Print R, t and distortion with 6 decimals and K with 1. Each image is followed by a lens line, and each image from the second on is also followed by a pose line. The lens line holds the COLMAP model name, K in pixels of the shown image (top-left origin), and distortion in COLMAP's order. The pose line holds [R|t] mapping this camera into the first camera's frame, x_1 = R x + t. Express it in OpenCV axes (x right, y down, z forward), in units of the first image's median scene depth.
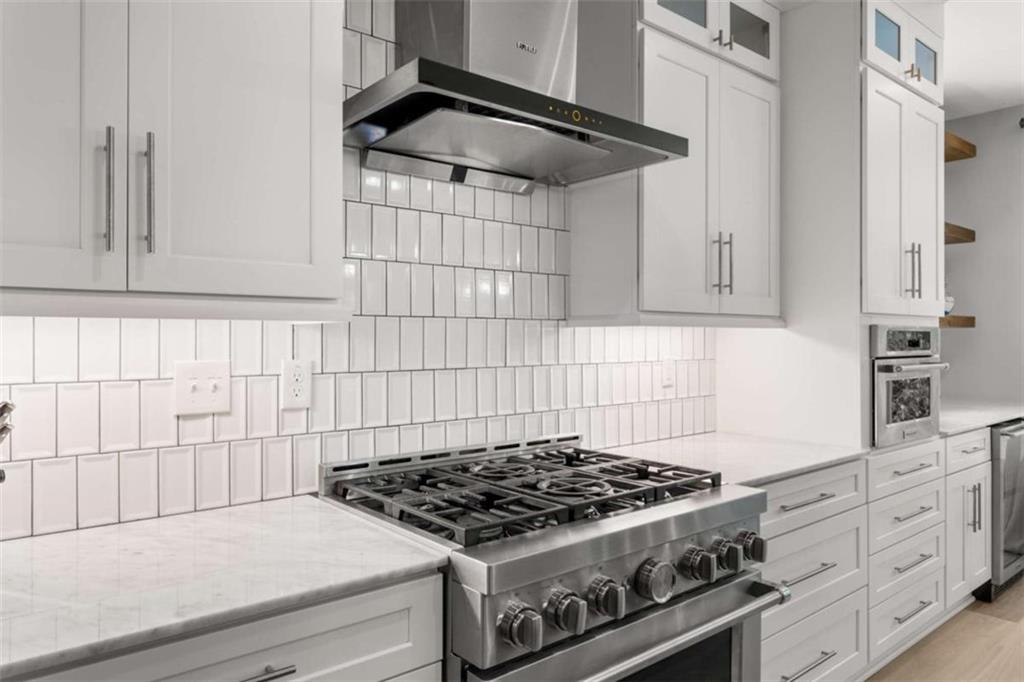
lens RADIAL K [[677.2, 0, 512.0], [0, 677.2, 341.0], [0, 0, 1]] dist [-0.000572, -0.000189]
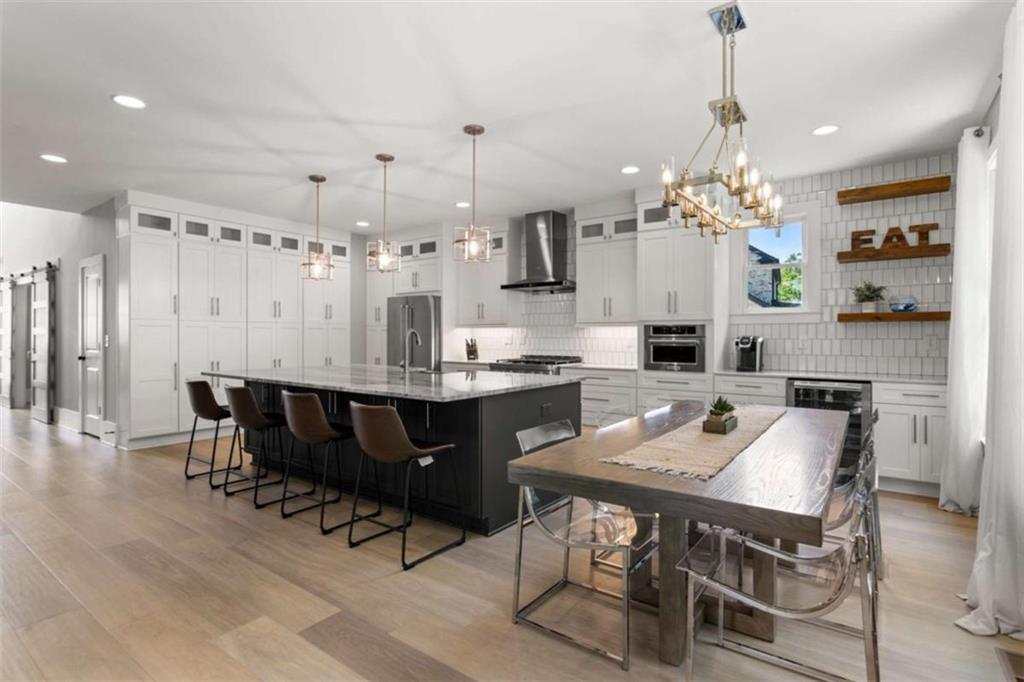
lens RADIAL K [[515.8, 0, 512.0], [0, 515.8, 341.0], [0, 0, 1]] dist [-0.001544, -0.000013]
pose [[0.240498, 0.011333, -0.970583, 2.511796], [-0.004668, 0.999934, 0.010519, 0.024020], [0.970638, 0.002001, 0.240535, -0.025480]]
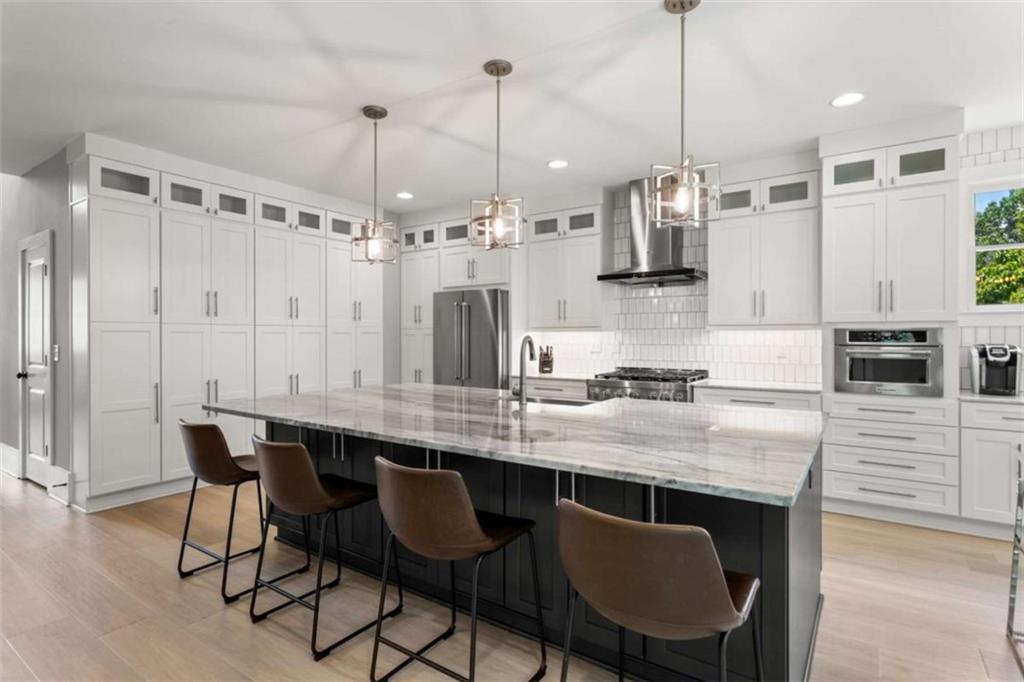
lens RADIAL K [[524.1, 0, 512.0], [0, 524.1, 341.0], [0, 0, 1]] dist [0.000987, 0.000353]
pose [[0.271511, 0.009922, -0.962384, 1.784992], [-0.001726, 0.999950, 0.009823, -0.000005], [0.962434, -0.001006, 0.271515, -0.310183]]
